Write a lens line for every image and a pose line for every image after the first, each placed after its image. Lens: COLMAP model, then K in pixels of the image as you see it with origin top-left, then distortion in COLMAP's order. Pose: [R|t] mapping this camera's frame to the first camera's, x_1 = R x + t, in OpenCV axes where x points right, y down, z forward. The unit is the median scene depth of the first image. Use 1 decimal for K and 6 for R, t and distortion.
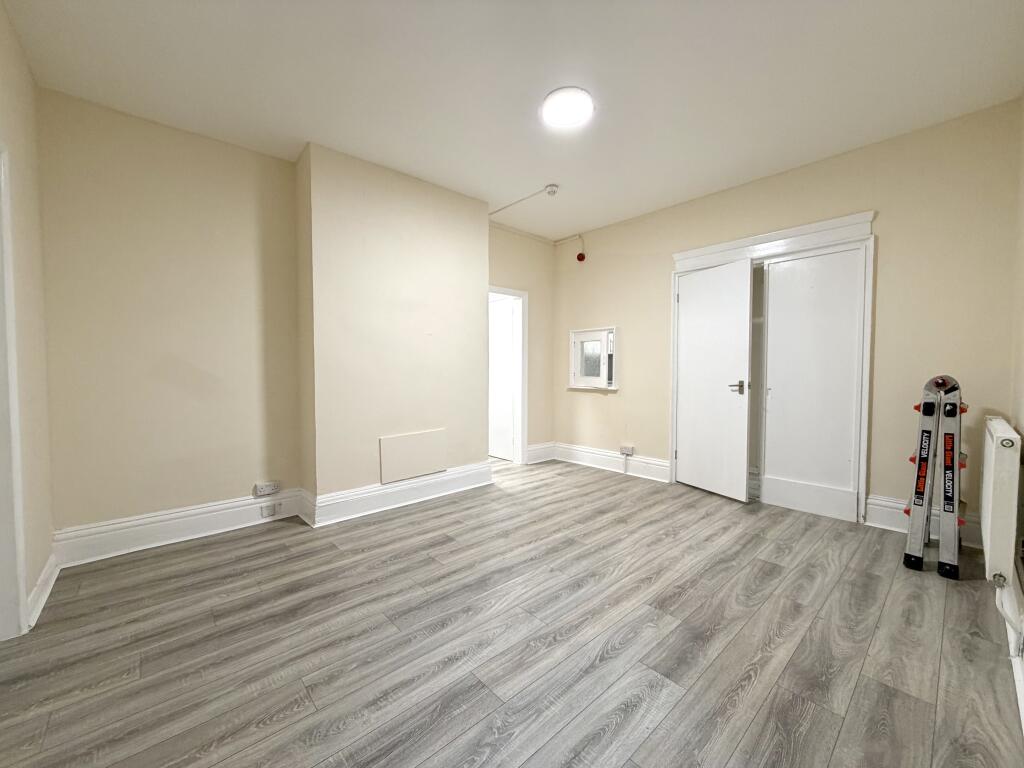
lens RADIAL K [[406.6, 0, 509.8], [0, 406.6, 386.1], [0, 0, 1]] dist [-0.000352, -0.000155]
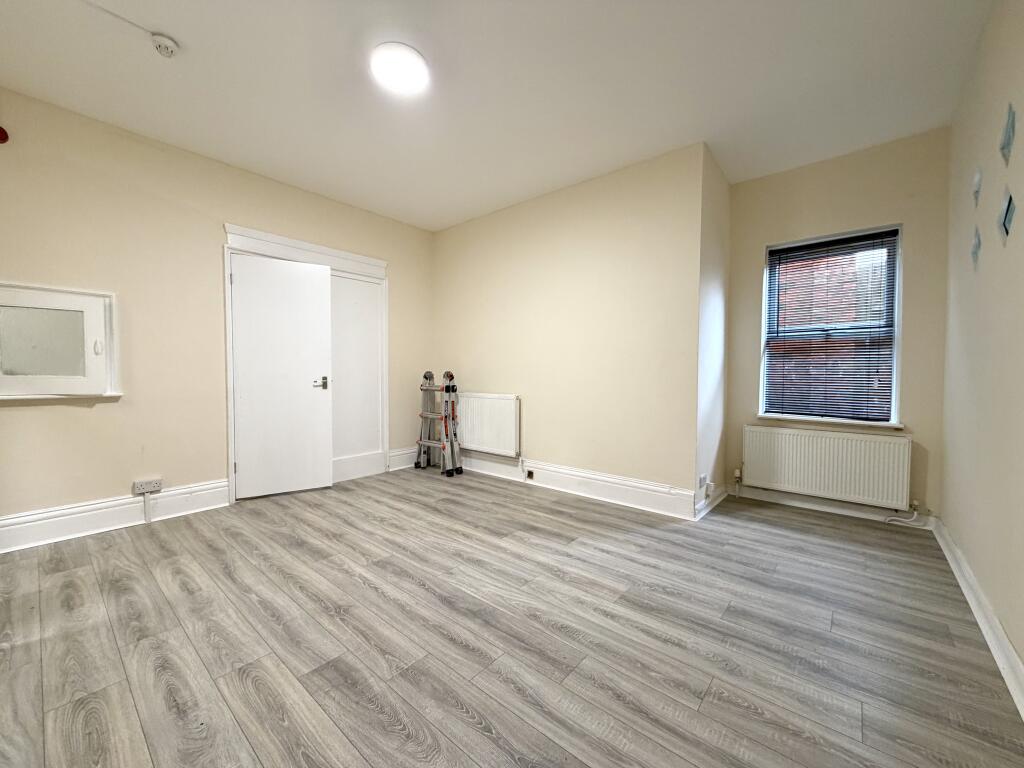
lens RADIAL K [[406.6, 0, 509.8], [0, 406.6, 386.1], [0, 0, 1]] dist [-0.000352, -0.000155]
pose [[-0.135133, -0.032886, 0.990282, -0.842160], [0.034038, 0.998705, 0.037811, -0.018174], [-0.990243, 0.038816, -0.133838, 0.962936]]
